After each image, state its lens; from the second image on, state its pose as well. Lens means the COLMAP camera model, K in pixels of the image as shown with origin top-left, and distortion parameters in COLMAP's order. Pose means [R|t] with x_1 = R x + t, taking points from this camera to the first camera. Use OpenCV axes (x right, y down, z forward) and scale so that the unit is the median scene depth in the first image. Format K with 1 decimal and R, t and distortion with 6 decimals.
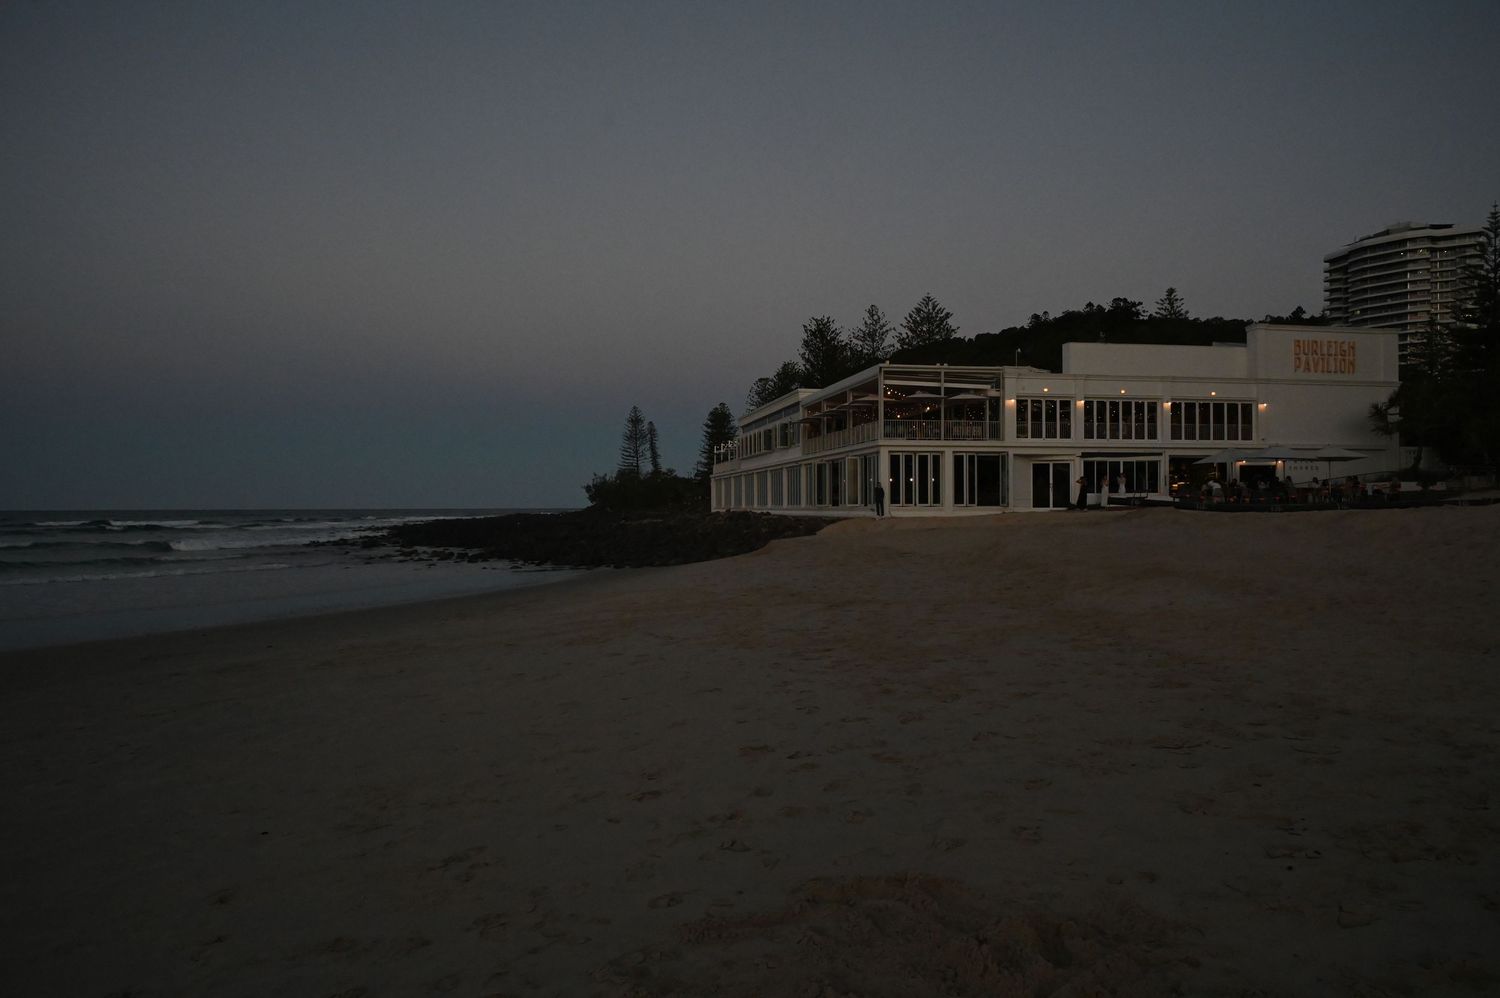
lens RADIAL K [[1045.2, 0, 752.7], [0, 1045.2, 498.9], [0, 0, 1]] dist [-0.001299, -0.000005]
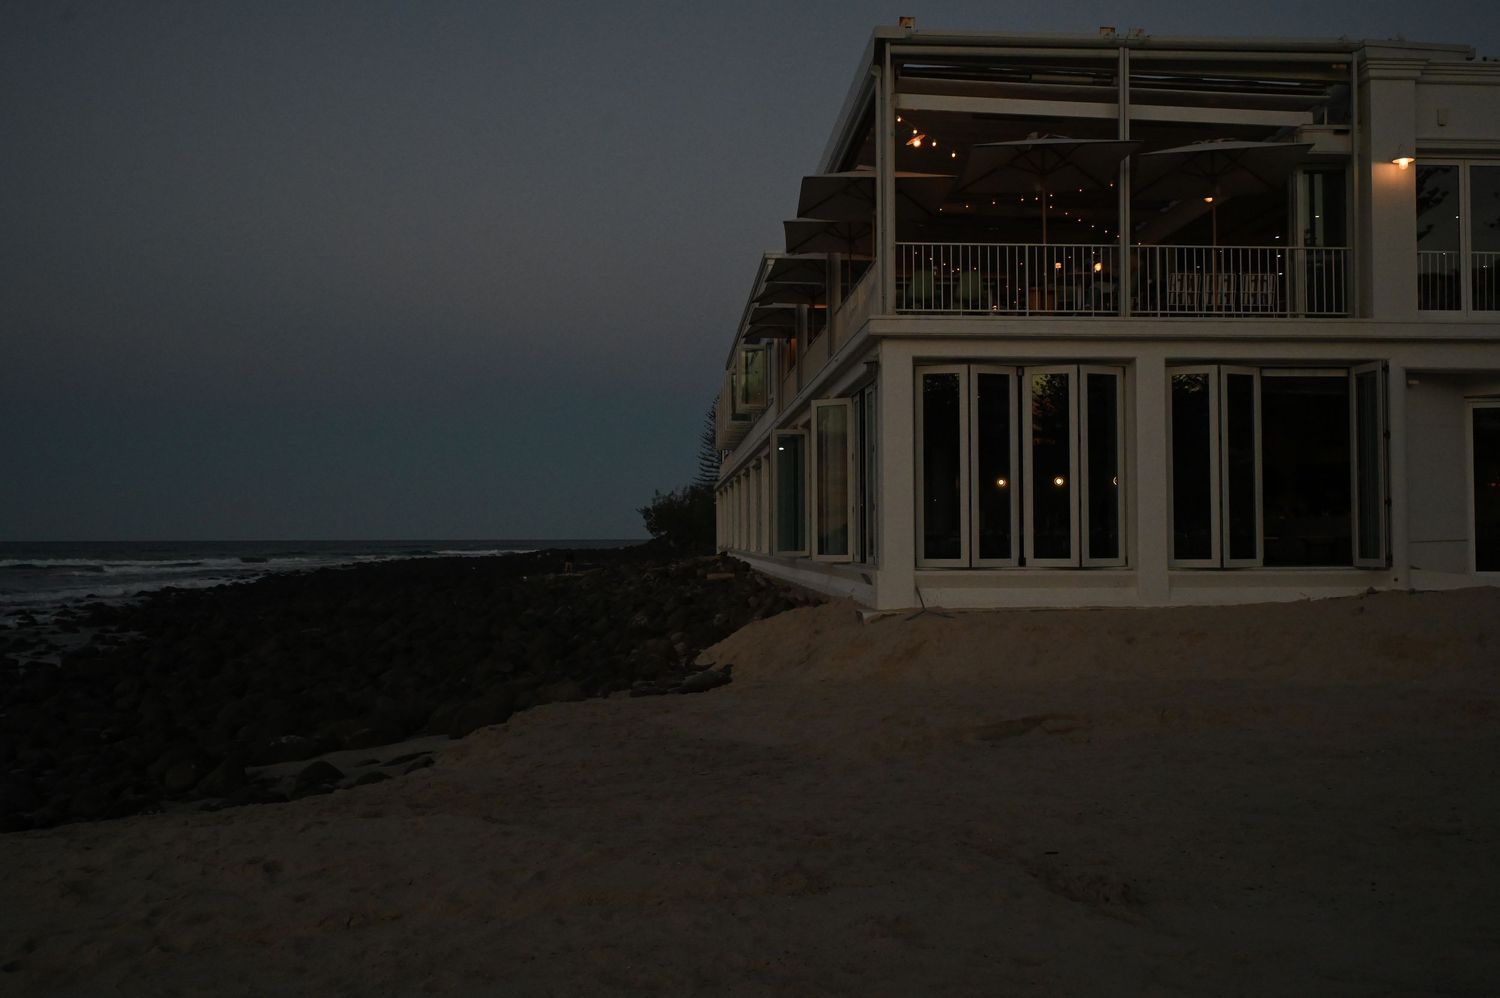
lens RADIAL K [[1292.4, 0, 747.8], [0, 1292.4, 503.8], [0, 0, 1]] dist [0.001936, -0.004047]
pose [[0.989193, -0.004269, -0.146560, 0.133650], [0.001733, 0.999847, -0.017427, -0.003513], [0.146612, 0.016984, 0.989048, 0.657697]]
